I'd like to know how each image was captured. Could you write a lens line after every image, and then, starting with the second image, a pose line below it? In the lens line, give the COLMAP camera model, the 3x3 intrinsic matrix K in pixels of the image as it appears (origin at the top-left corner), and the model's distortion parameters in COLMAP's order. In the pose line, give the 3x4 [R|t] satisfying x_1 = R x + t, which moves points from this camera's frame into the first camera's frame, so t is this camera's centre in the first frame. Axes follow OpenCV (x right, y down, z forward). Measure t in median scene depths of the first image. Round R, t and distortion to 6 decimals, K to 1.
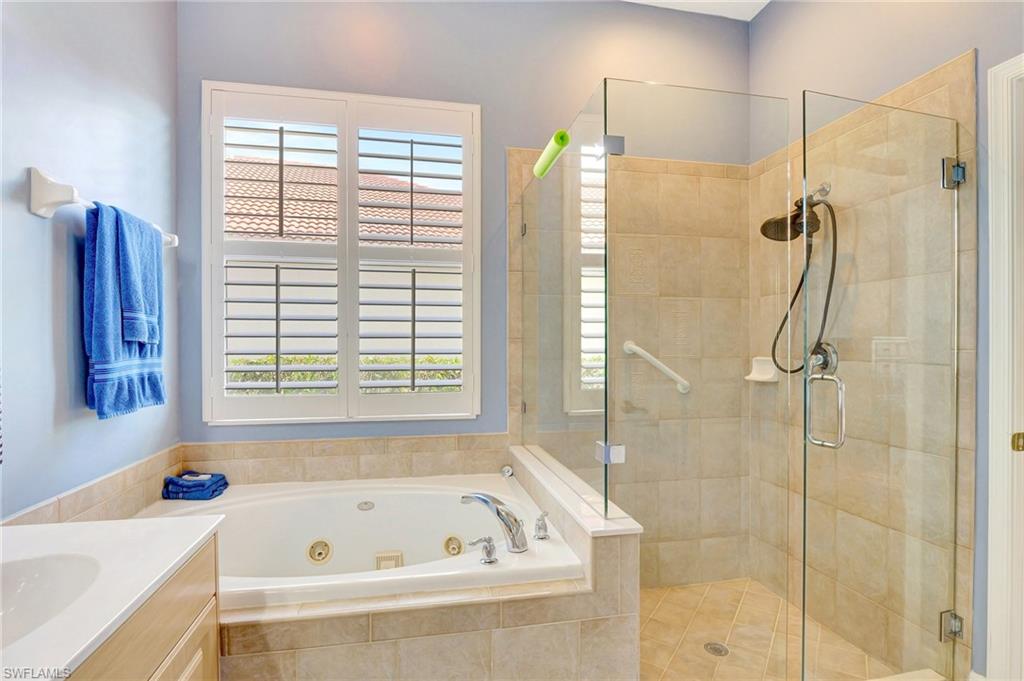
lens RADIAL K [[494.7, 0, 507.8], [0, 494.7, 345.4], [0, 0, 1]] dist [-0.006183, -0.003395]
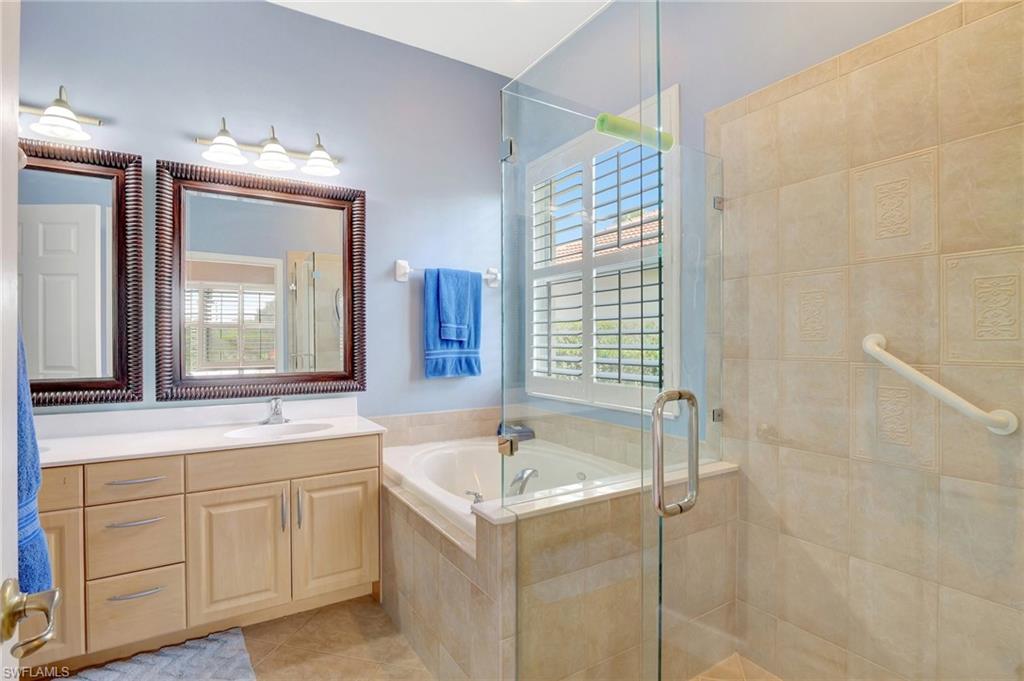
lens RADIAL K [[494.7, 0, 511.8], [0, 494.7, 342.7], [0, 0, 1]] dist [-0.006183, -0.003395]
pose [[0.363472, 0.000164, -0.931605, 0.728256], [-0.001066, 0.999999, -0.000240, 0.003209], [0.931605, 0.001081, 0.363472, 0.389331]]
